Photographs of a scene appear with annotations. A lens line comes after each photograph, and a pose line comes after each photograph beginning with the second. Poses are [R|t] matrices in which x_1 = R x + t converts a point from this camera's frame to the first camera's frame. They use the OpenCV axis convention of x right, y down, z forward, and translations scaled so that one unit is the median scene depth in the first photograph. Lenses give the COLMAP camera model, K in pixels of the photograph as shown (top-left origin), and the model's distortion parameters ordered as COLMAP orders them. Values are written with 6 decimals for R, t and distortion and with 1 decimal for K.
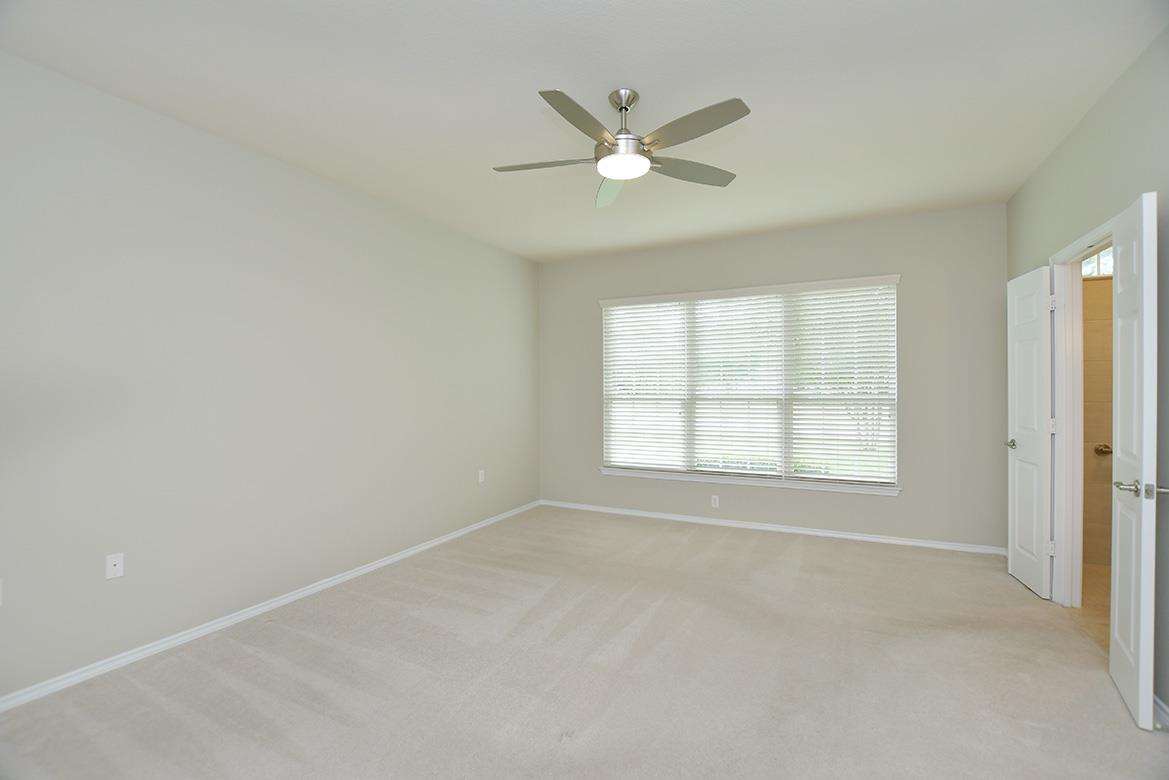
lens RADIAL K [[508.4, 0, 584.5], [0, 508.4, 390.0], [0, 0, 1]] dist [-0.018716, 0.000220]
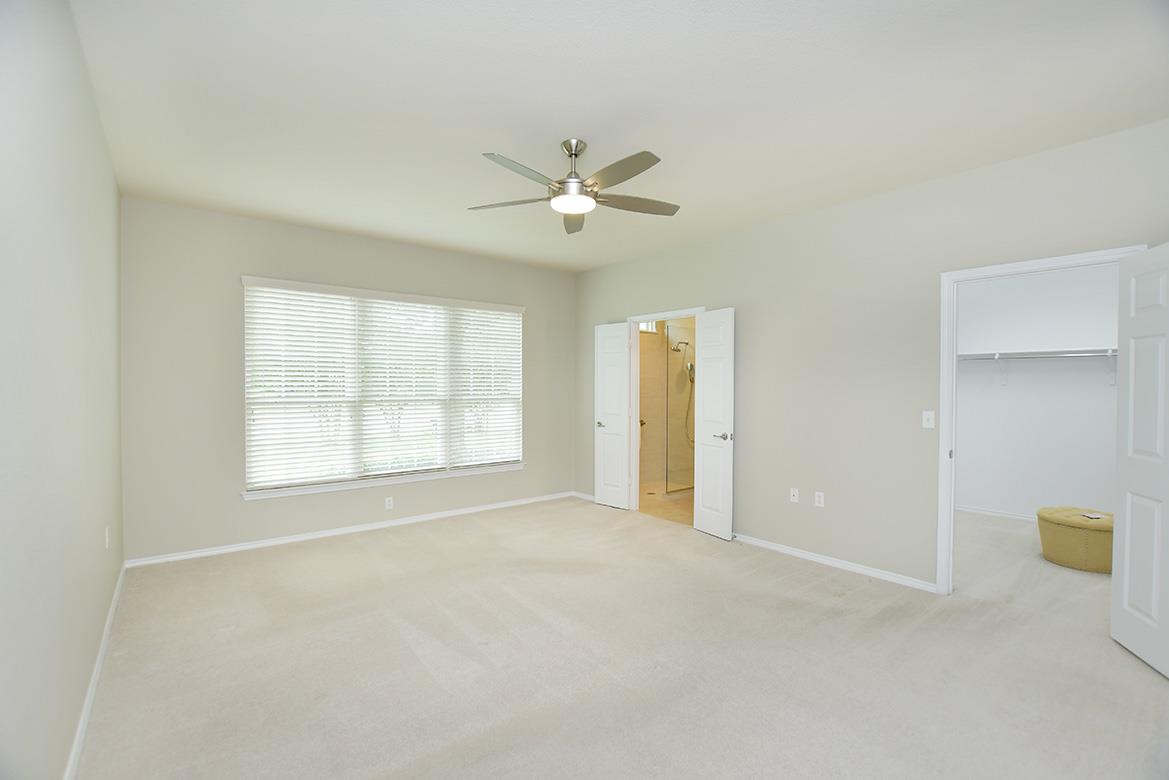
lens RADIAL K [[508.4, 0, 584.5], [0, 508.4, 390.0], [0, 0, 1]] dist [-0.018716, 0.000220]
pose [[0.430573, 0.002572, 0.902552, -0.488600], [0.003294, 0.999985, -0.004421, 0.002228], [-0.902550, 0.004877, 0.430558, 0.225534]]
